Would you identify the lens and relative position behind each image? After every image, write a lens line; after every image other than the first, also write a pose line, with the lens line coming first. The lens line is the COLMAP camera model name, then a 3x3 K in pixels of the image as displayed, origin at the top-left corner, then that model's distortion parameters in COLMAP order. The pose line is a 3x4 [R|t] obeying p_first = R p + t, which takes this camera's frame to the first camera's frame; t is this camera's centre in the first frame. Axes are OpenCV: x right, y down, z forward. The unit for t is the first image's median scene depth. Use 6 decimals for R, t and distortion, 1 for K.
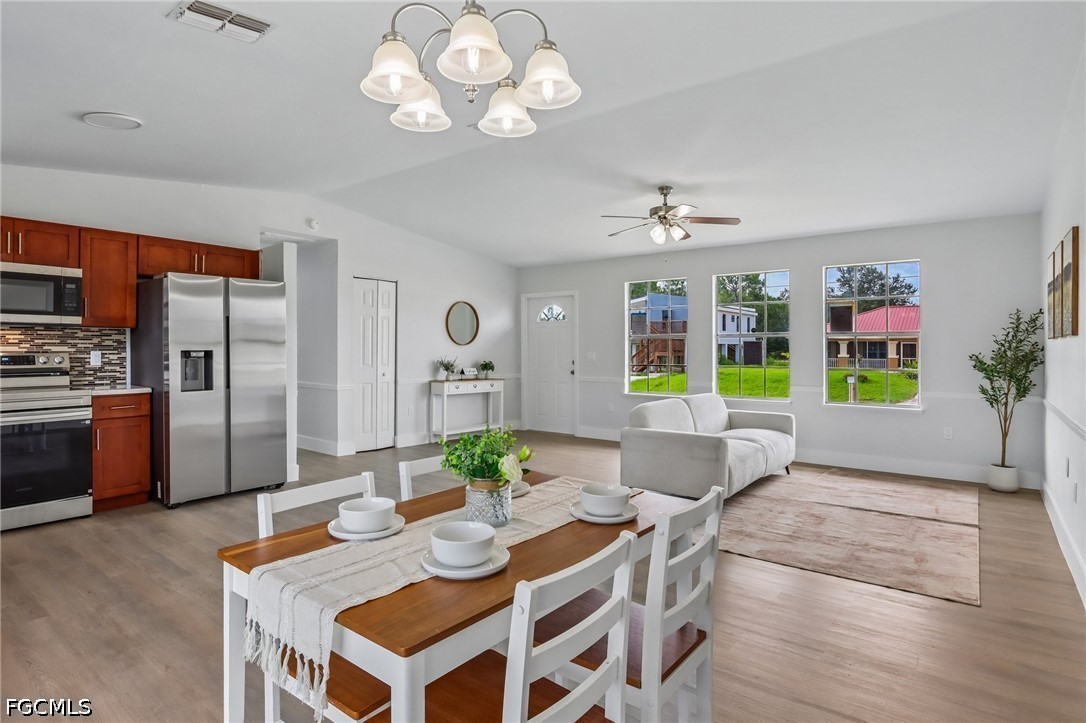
lens RADIAL K [[582.8, 0, 542.4], [0, 582.8, 358.4], [0, 0, 1]] dist [0.002048, 0.000030]
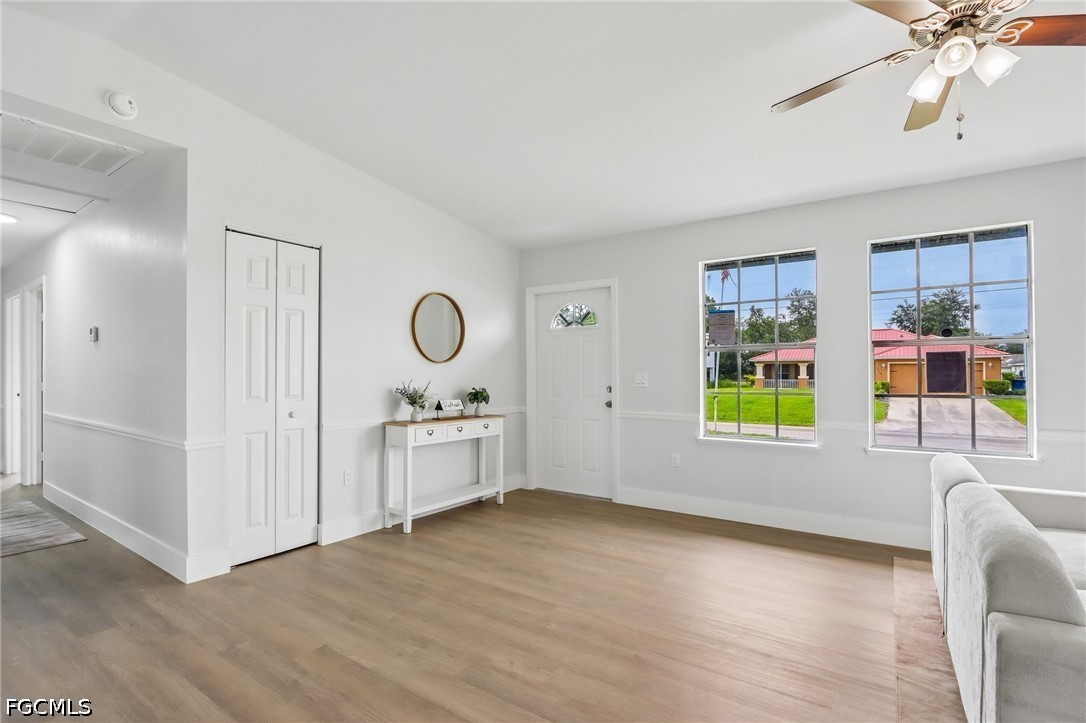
lens RADIAL K [[518.9, 0, 553.1], [0, 518.9, 375.7], [0, 0, 1]] dist [-0.003907, -0.000179]
pose [[0.996270, -0.005320, 0.086127, -0.064243], [0.006260, 0.999924, -0.010649, -0.002434], [-0.086063, 0.011149, 0.996227, 0.445272]]
